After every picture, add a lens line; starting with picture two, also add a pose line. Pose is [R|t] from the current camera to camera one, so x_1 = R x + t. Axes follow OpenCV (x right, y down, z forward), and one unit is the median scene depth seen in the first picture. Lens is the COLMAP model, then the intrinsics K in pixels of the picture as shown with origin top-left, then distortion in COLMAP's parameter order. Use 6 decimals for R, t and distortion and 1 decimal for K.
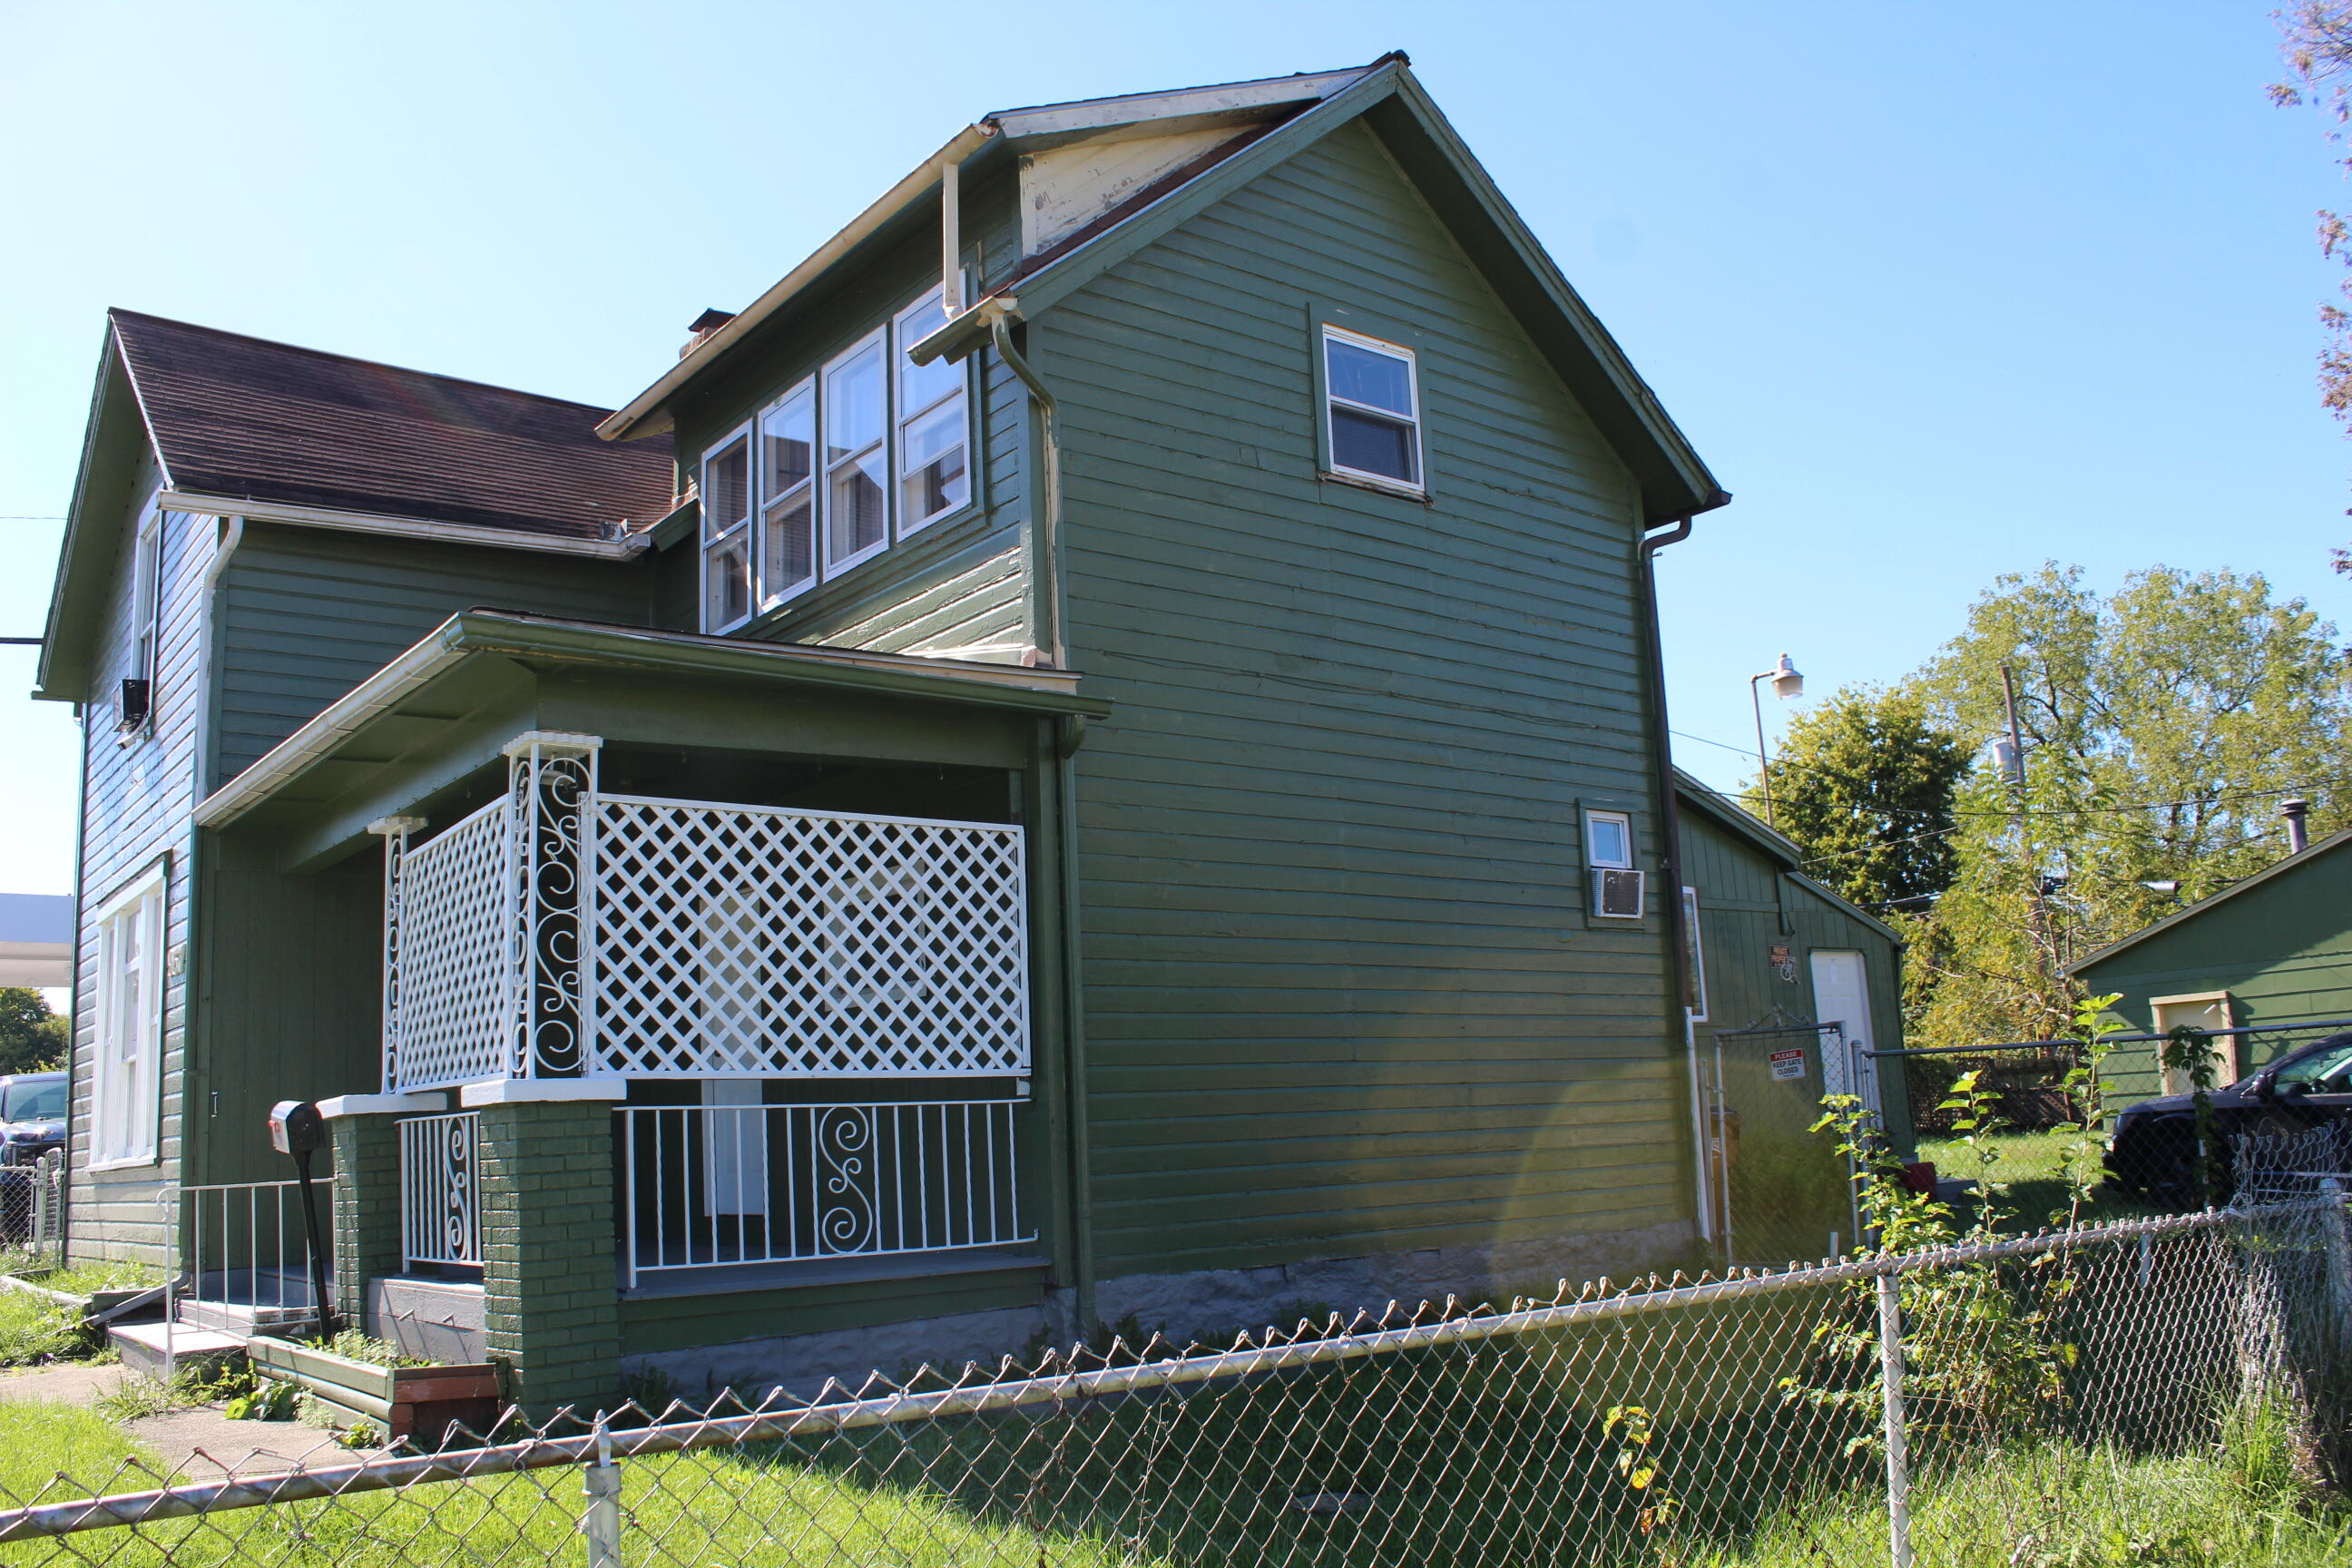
lens RADIAL K [[1931.4, 0, 1176.0], [0, 1931.4, 784.0], [0, 0, 1]] dist [-0.067809, 0.018653]
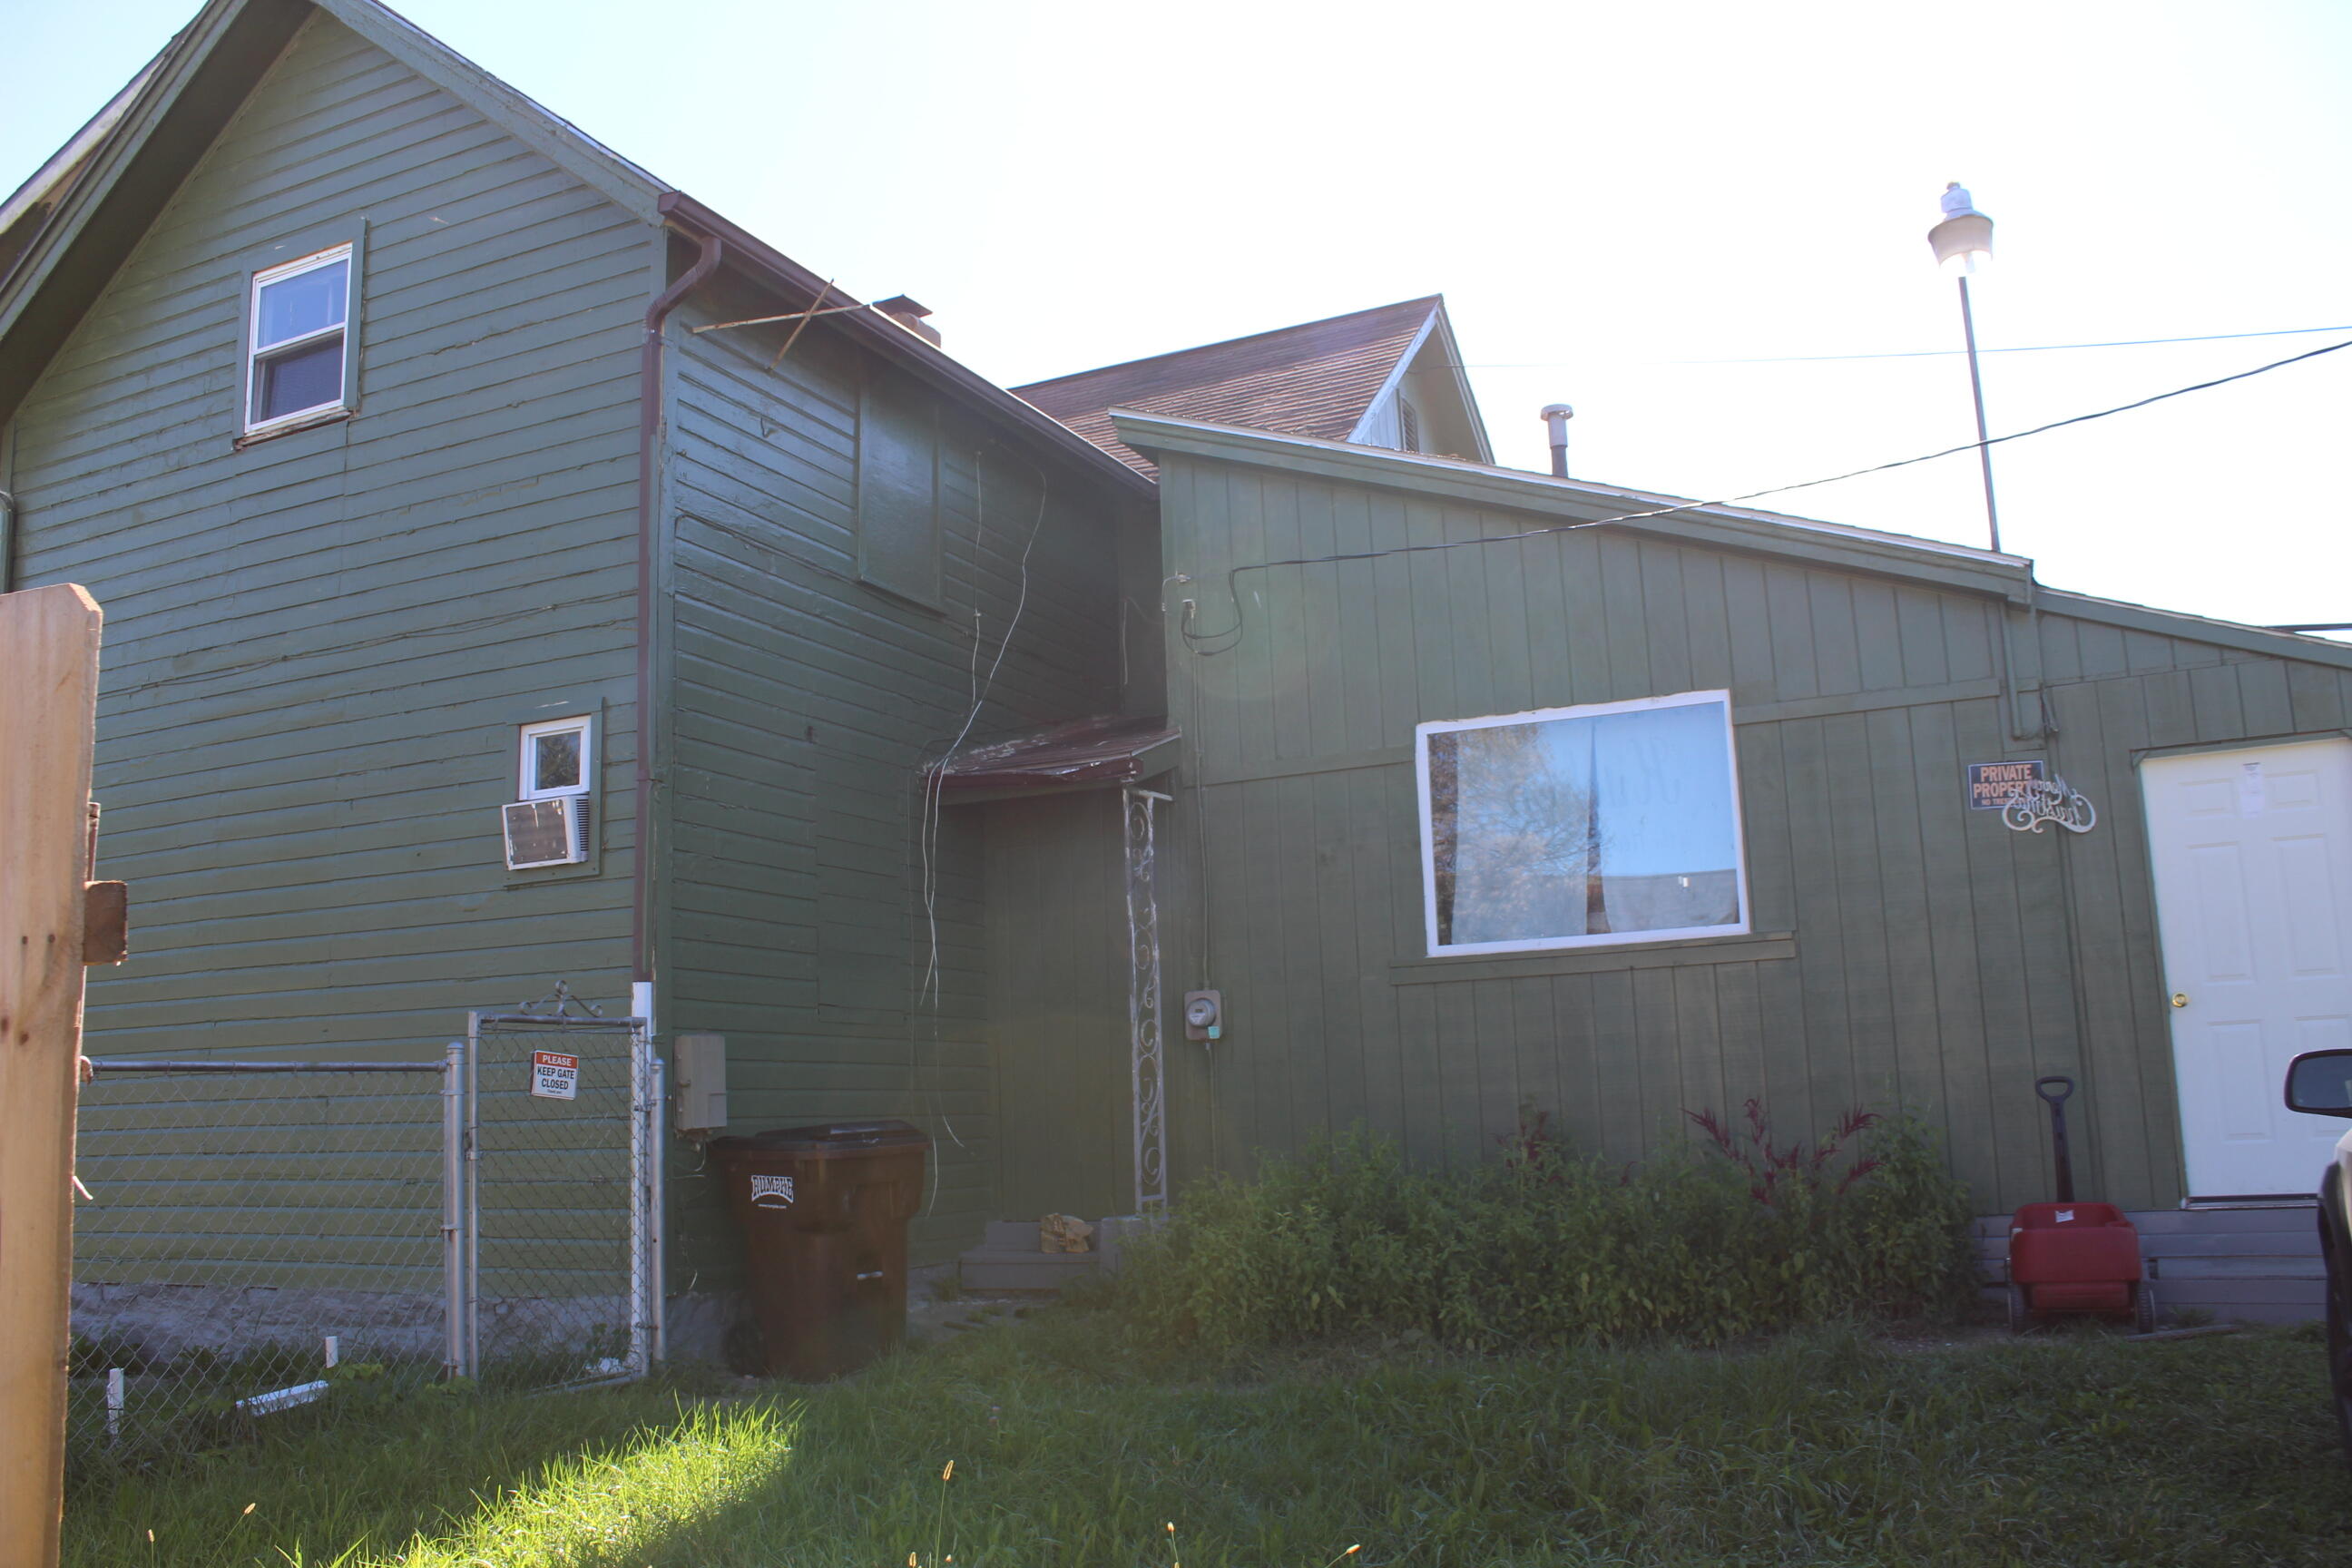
lens RADIAL K [[1931.4, 0, 1176.0], [0, 1931.4, 784.0], [0, 0, 1]] dist [-0.067809, 0.018653]
pose [[0.452563, -0.130768, -0.882092, 1.054682], [0.182598, 0.981819, -0.051870, 0.129945], [0.872837, -0.137594, 0.468213, 0.931641]]
